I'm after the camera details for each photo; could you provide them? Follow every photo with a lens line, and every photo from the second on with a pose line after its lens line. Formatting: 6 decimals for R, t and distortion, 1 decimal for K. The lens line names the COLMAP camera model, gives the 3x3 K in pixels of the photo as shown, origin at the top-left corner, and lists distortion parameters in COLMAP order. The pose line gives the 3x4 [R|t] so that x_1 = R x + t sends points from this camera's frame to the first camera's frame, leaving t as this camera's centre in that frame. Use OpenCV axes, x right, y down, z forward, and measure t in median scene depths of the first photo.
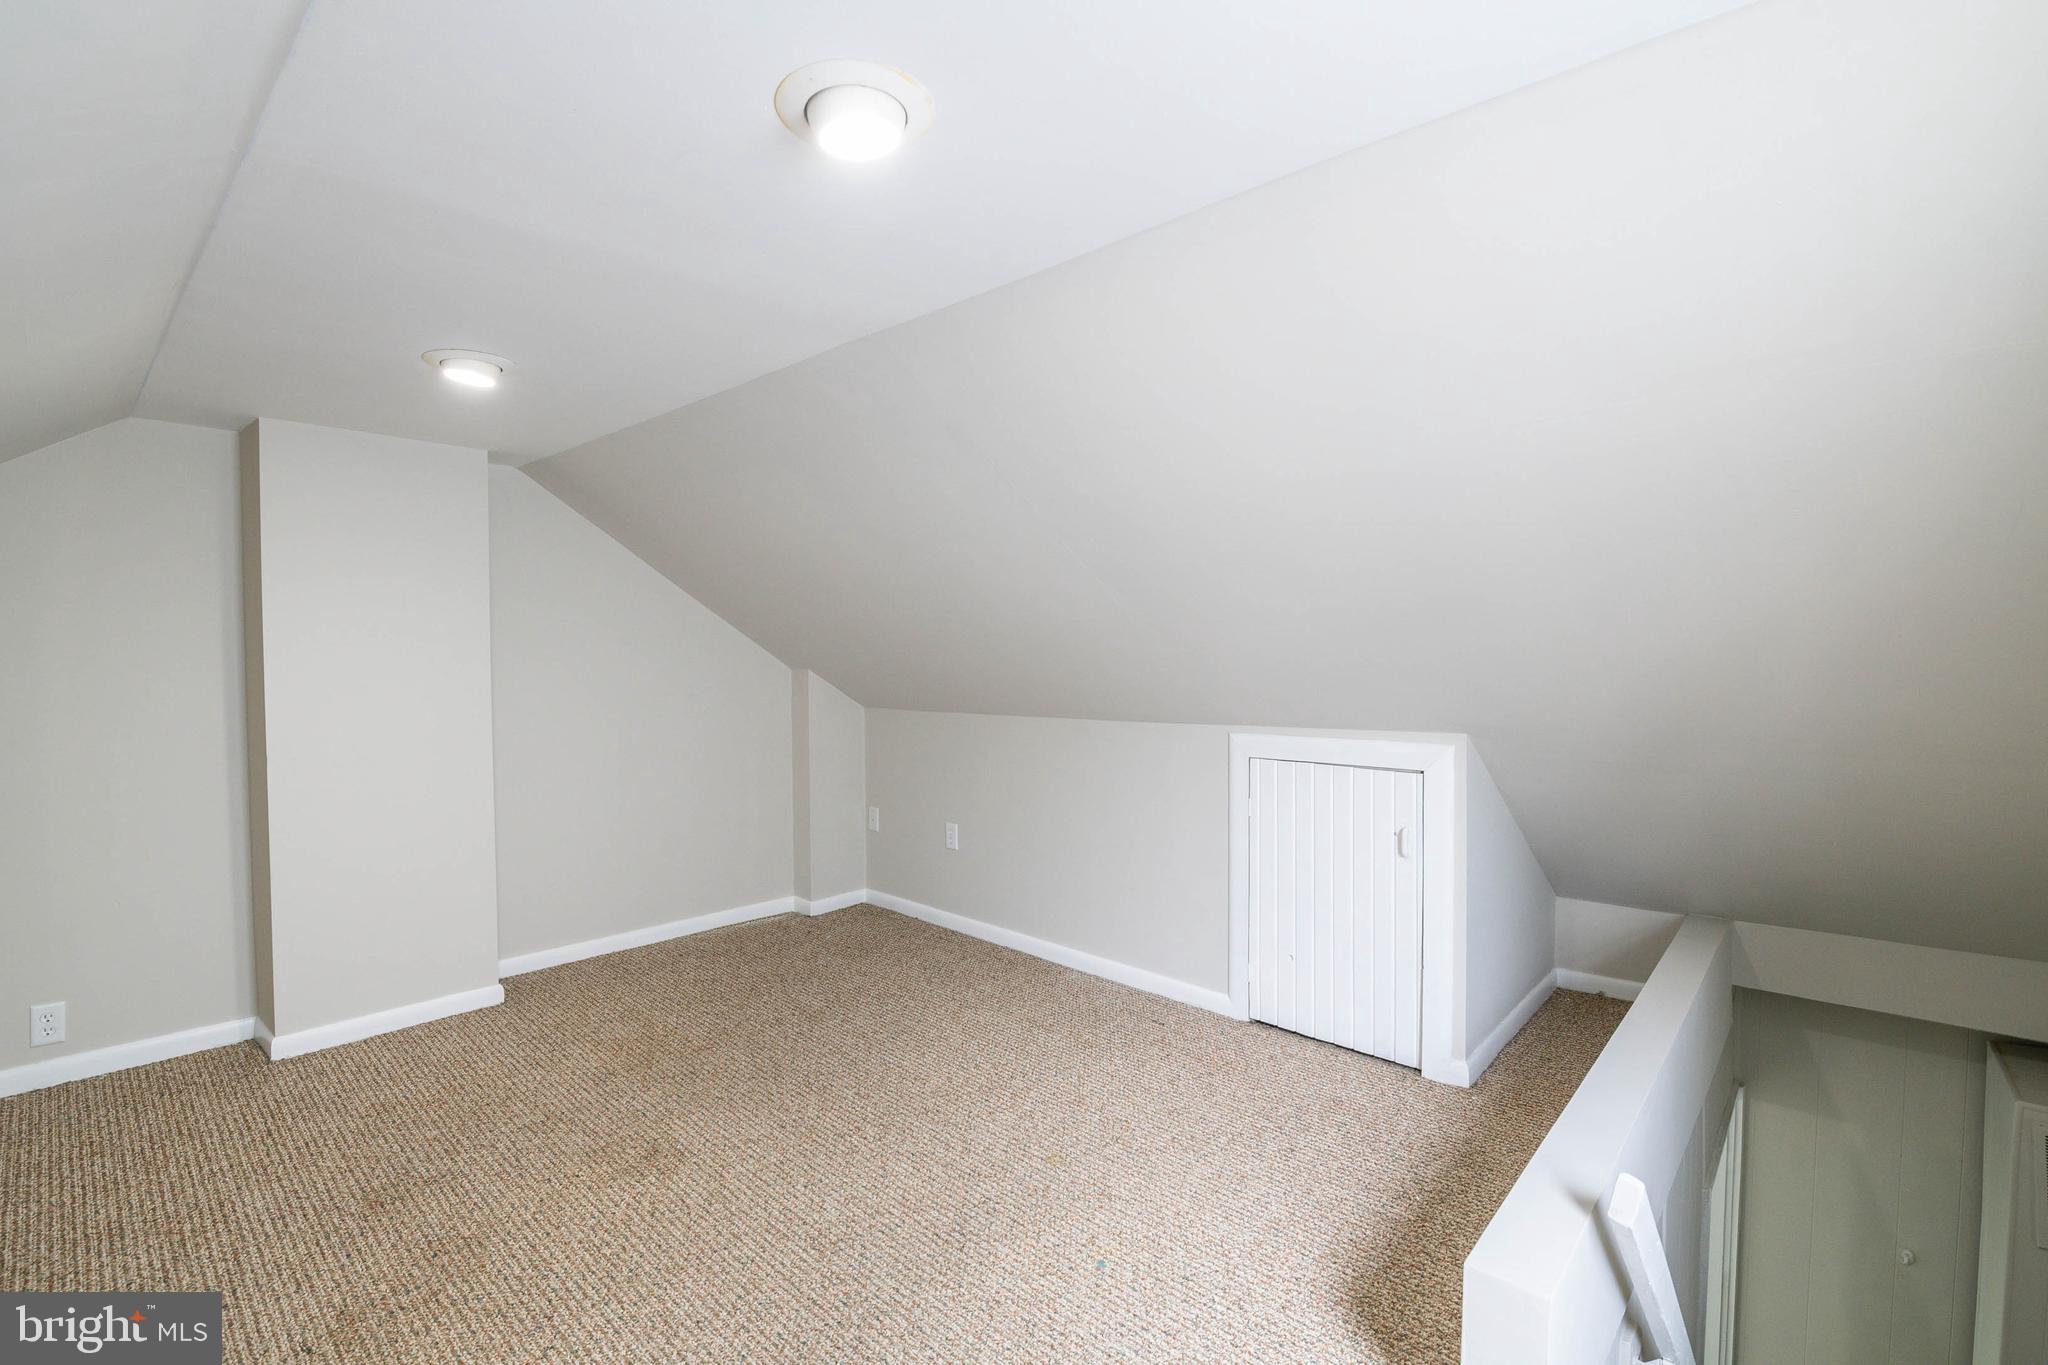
lens RADIAL K [[898.1, 0, 1026.9], [0, 898.1, 686.3], [0, 0, 1]] dist [-0.013494, -0.002388]
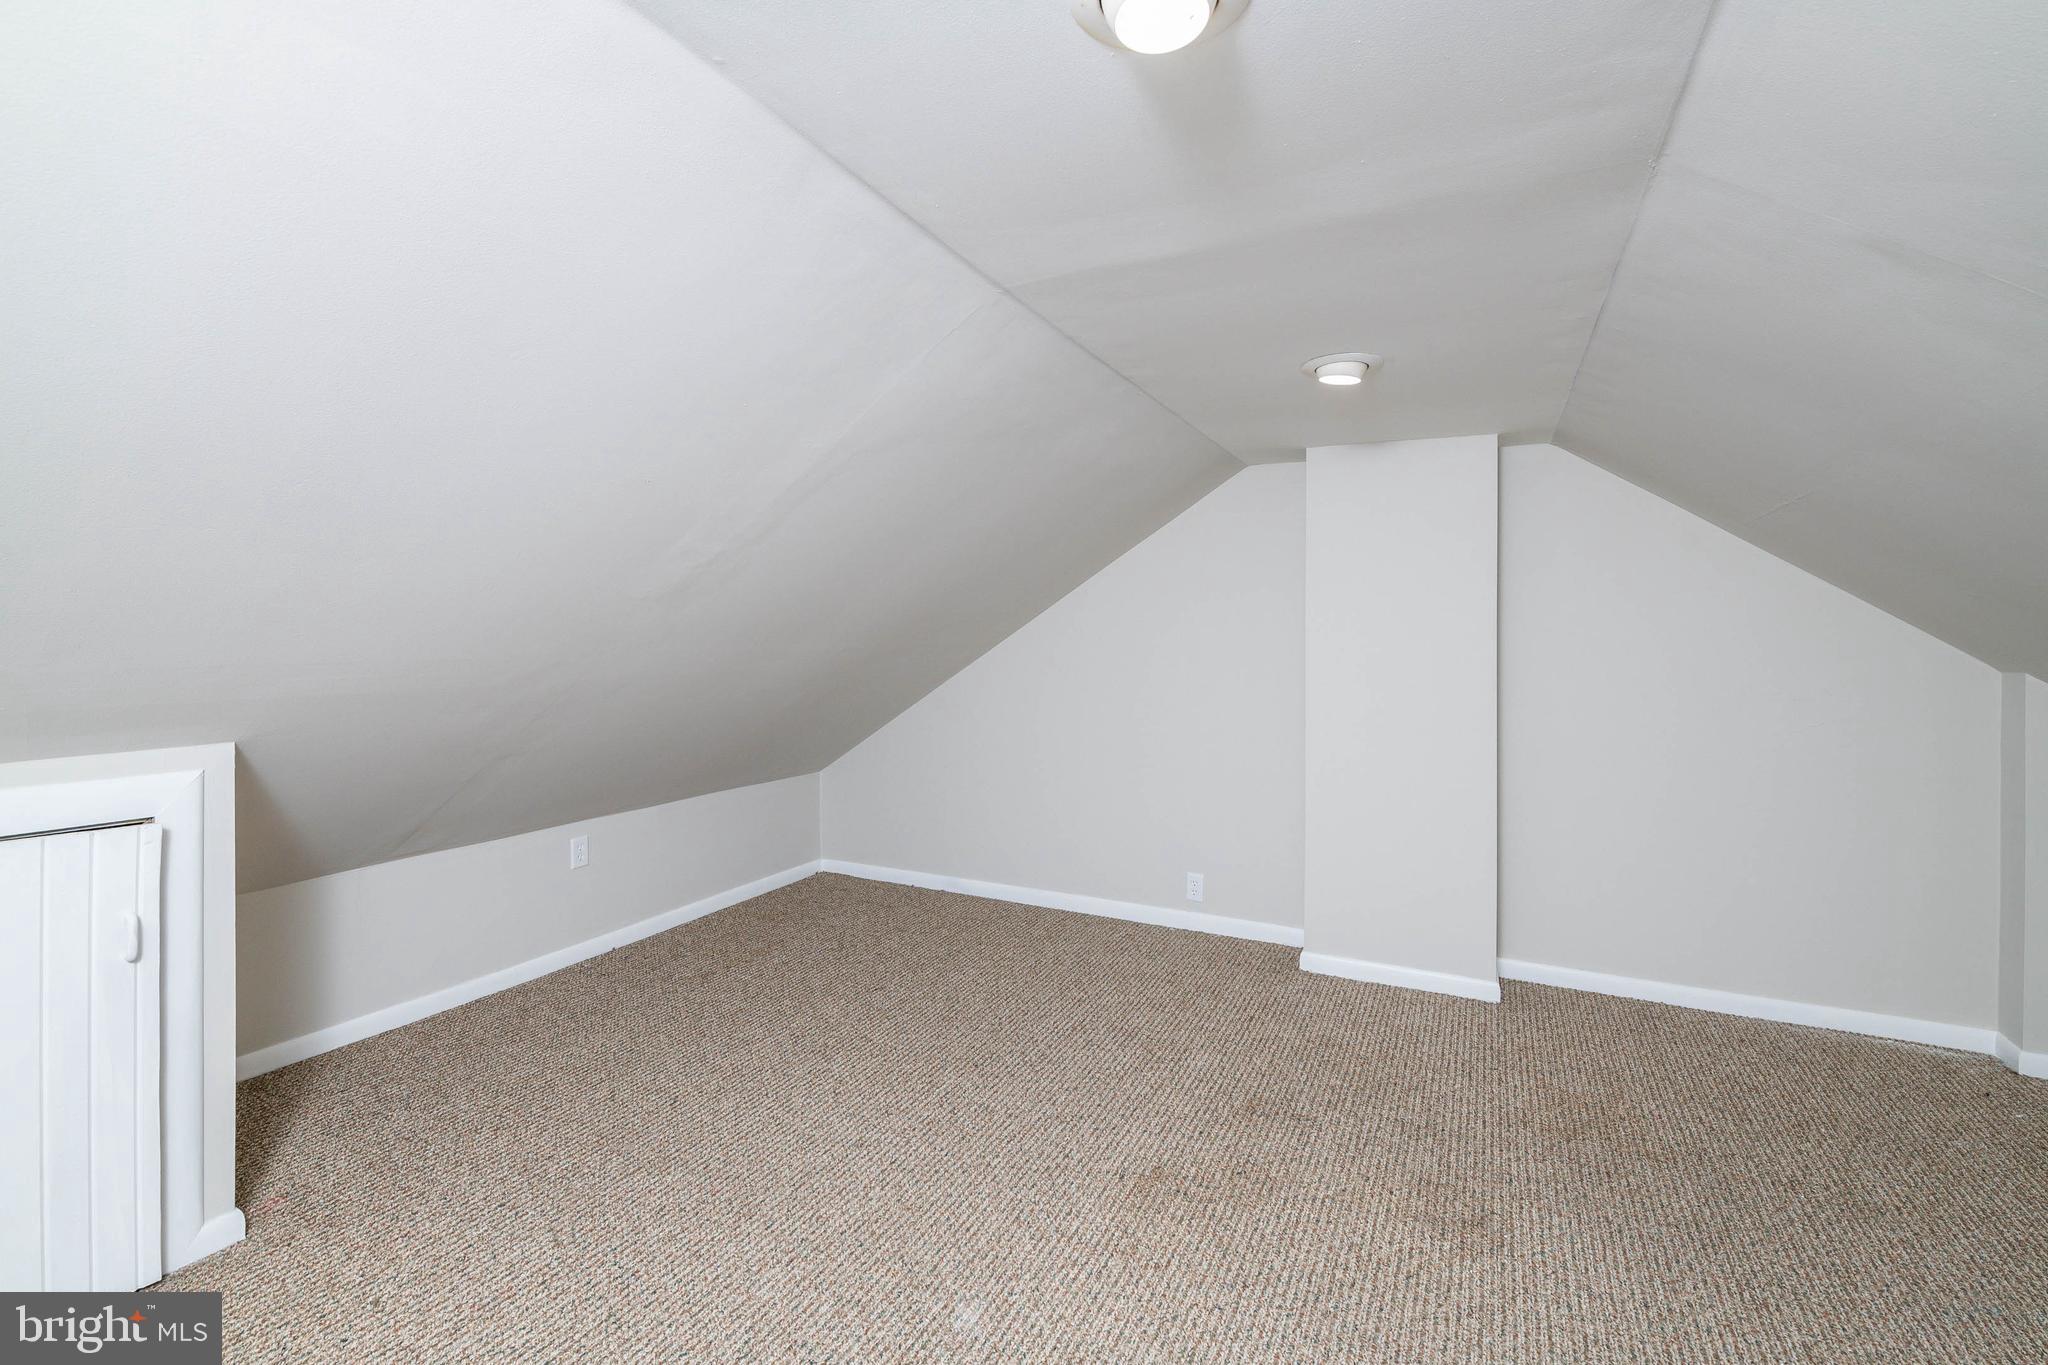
lens RADIAL K [[898.1, 0, 1017.7], [0, 898.1, 637.2], [0, 0, 1]] dist [-0.013494, -0.002388]
pose [[0.286510, 0.007600, -0.958047, 0.212953], [-0.050575, 0.998694, -0.007202, -0.005609], [0.956741, 0.050517, 0.286520, 0.250610]]
